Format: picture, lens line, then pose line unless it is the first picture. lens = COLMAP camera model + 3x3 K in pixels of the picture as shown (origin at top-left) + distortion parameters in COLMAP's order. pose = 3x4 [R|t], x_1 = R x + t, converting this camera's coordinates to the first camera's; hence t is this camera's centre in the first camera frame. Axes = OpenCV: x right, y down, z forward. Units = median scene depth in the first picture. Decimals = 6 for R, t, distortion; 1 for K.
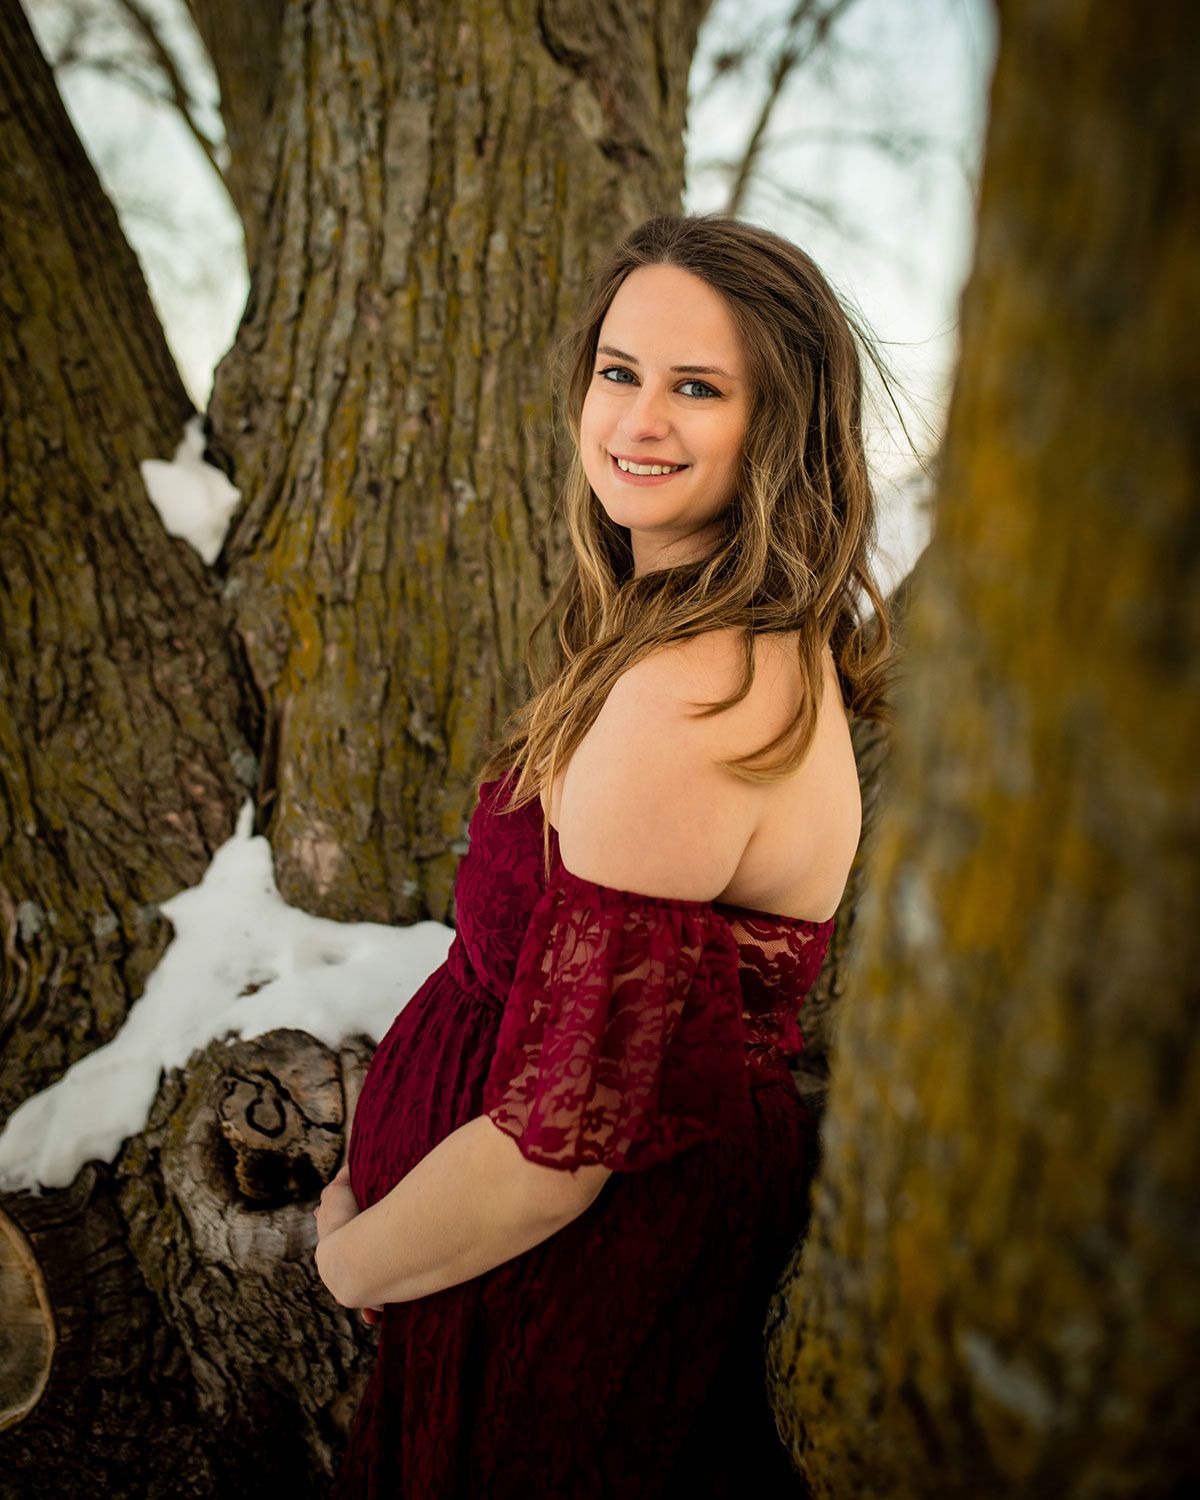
lens RADIAL K [[1808.4, 0, 583.2], [0, 1808.4, 593.0], [0, 0, 1]] dist [-0.040724, 0.000000]
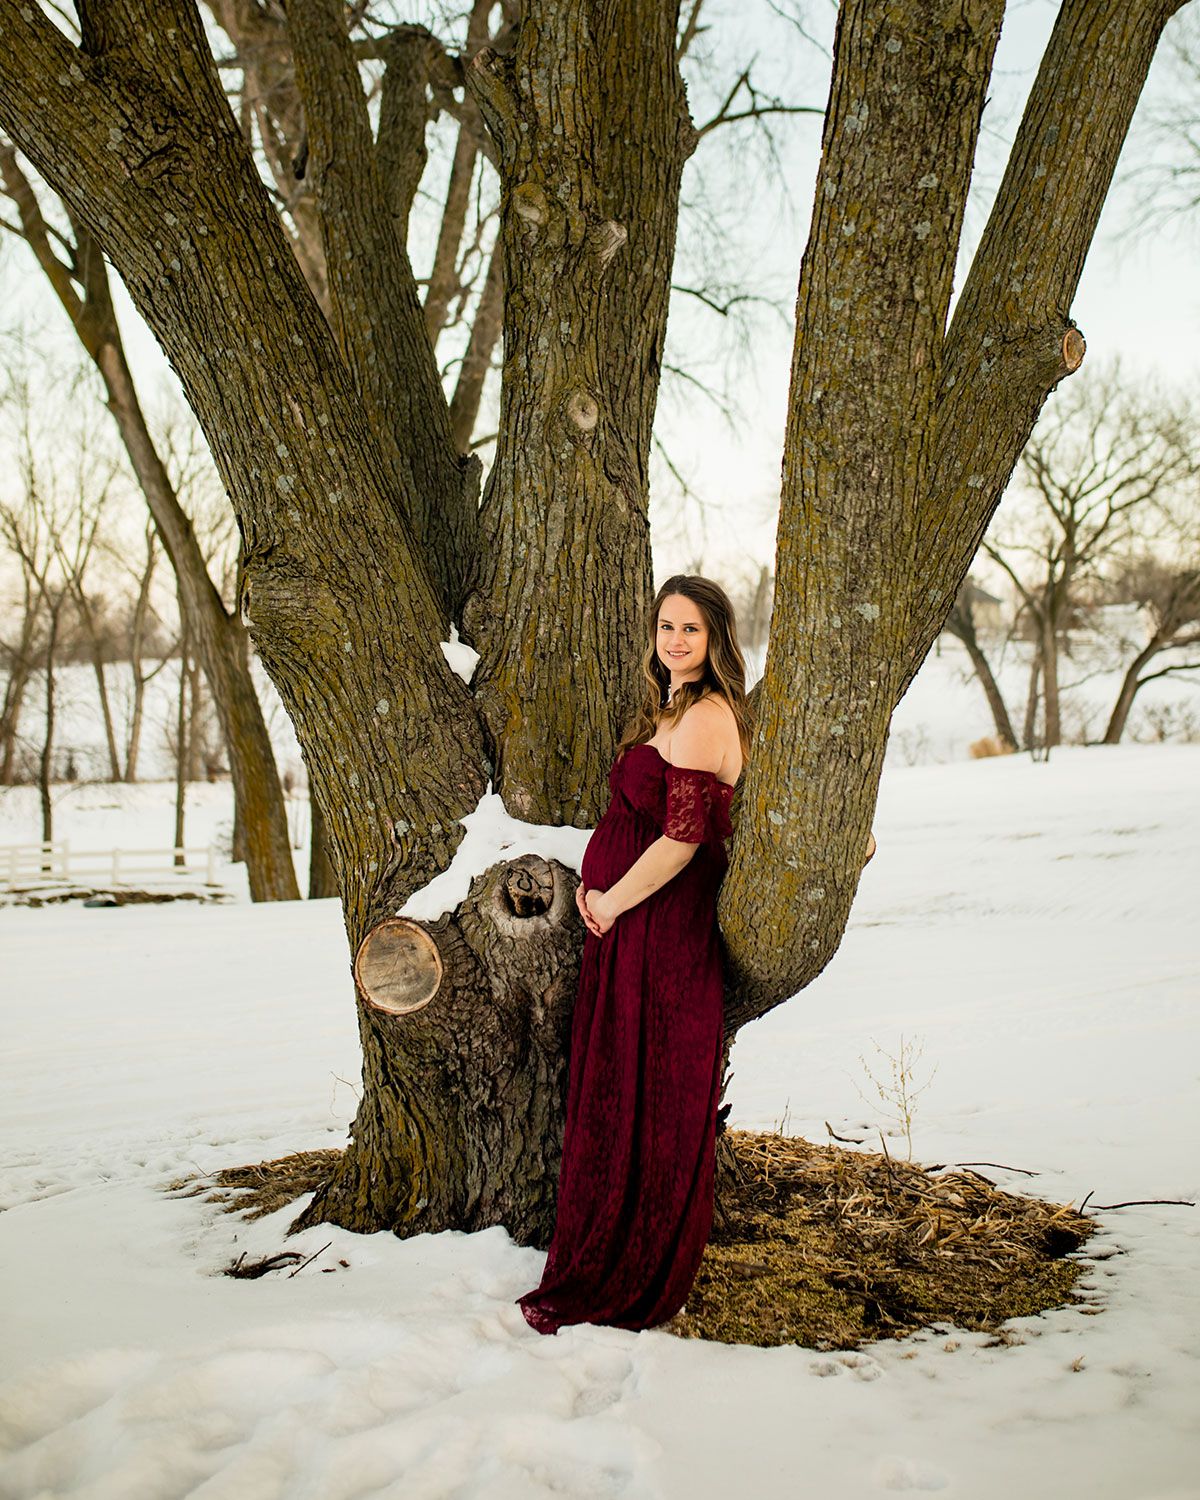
lens RADIAL K [[1808.4, 0, 637.4], [0, 1808.4, 526.3], [0, 0, 1]] dist [-0.040724, 0.000000]
pose [[0.991495, 0.022873, 0.128120, -0.313190], [-0.009248, 0.994329, -0.105944, 0.029103], [-0.129816, 0.103858, 0.986084, -1.533773]]
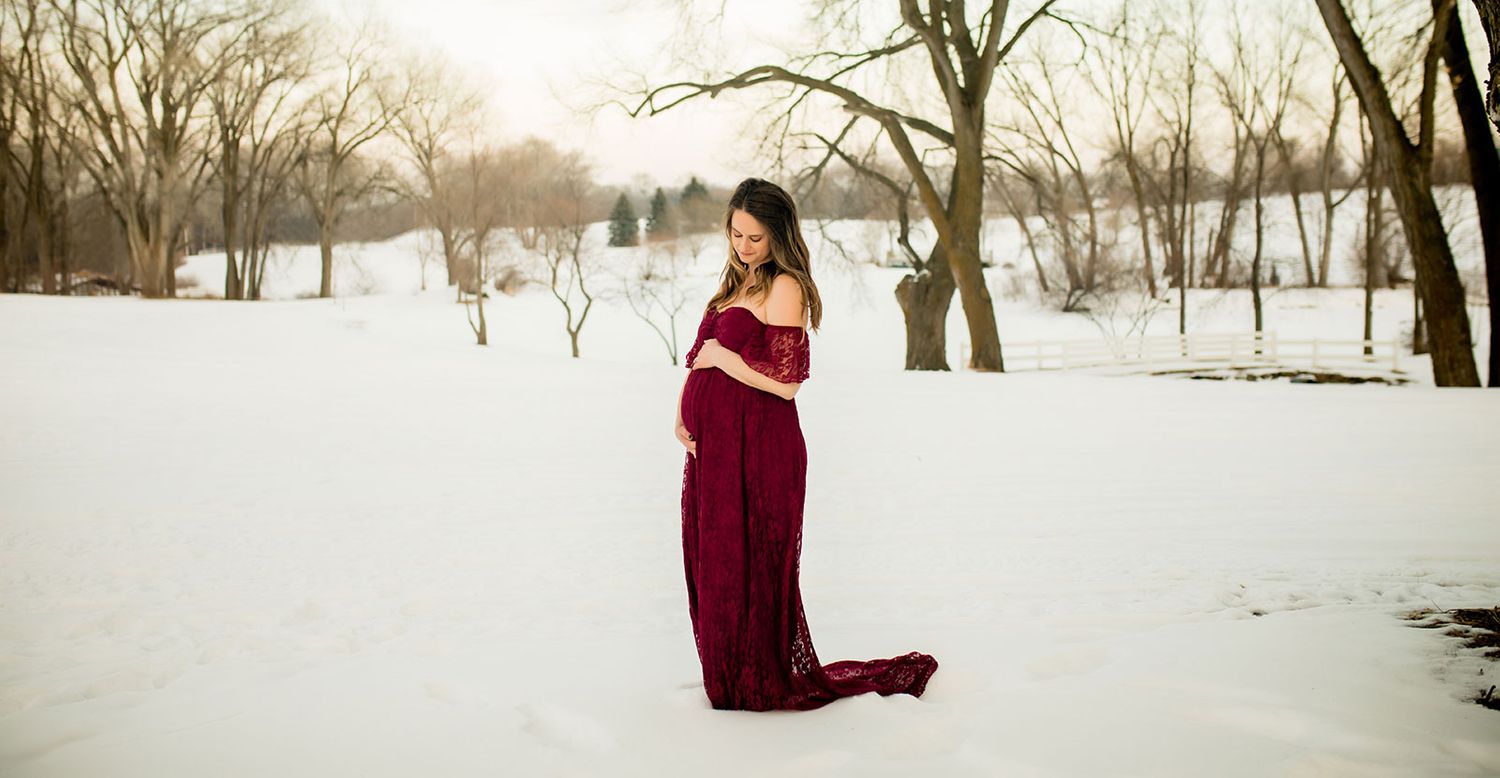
lens RADIAL K [[1375.1, 0, 753.3], [0, 1375.1, 289.7], [0, 0, 1]] dist [-0.021349, 0.000000]
pose [[0.863438, 0.027011, -0.503731, -0.449844], [-0.007786, 0.999160, 0.040230, 0.083862], [0.504394, -0.030814, 0.862923, -1.286338]]
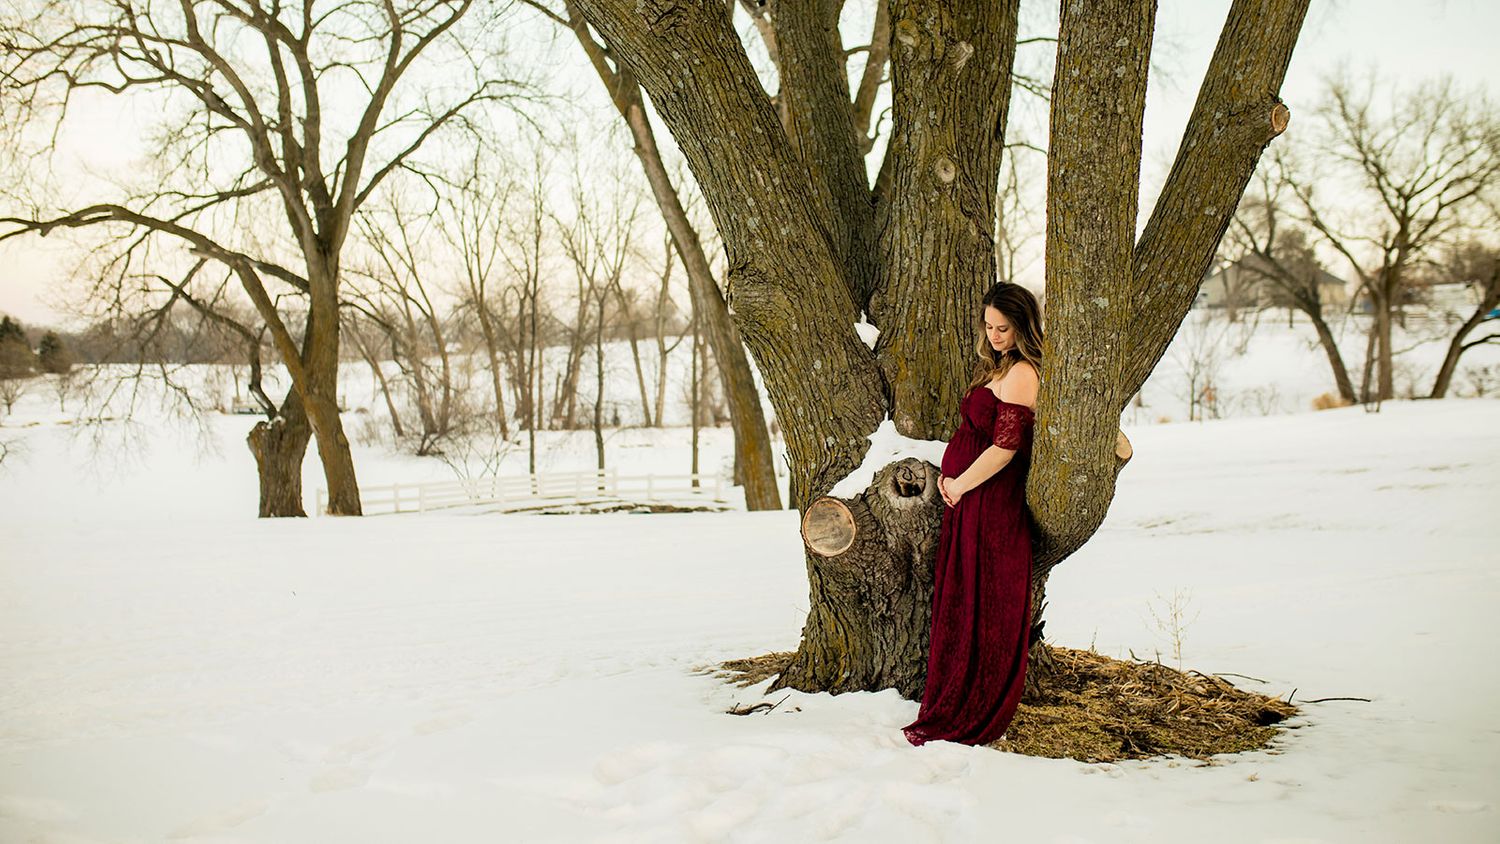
lens RADIAL K [[1456.1, 0, 781.8], [0, 1456.1, 349.2], [0, 0, 1]] dist [-0.012596, 0.000000]
pose [[0.998371, 0.004718, -0.056864, -0.234977], [-0.005903, 0.999769, -0.020676, 0.047838], [0.056754, 0.020978, 0.998168, -2.148396]]
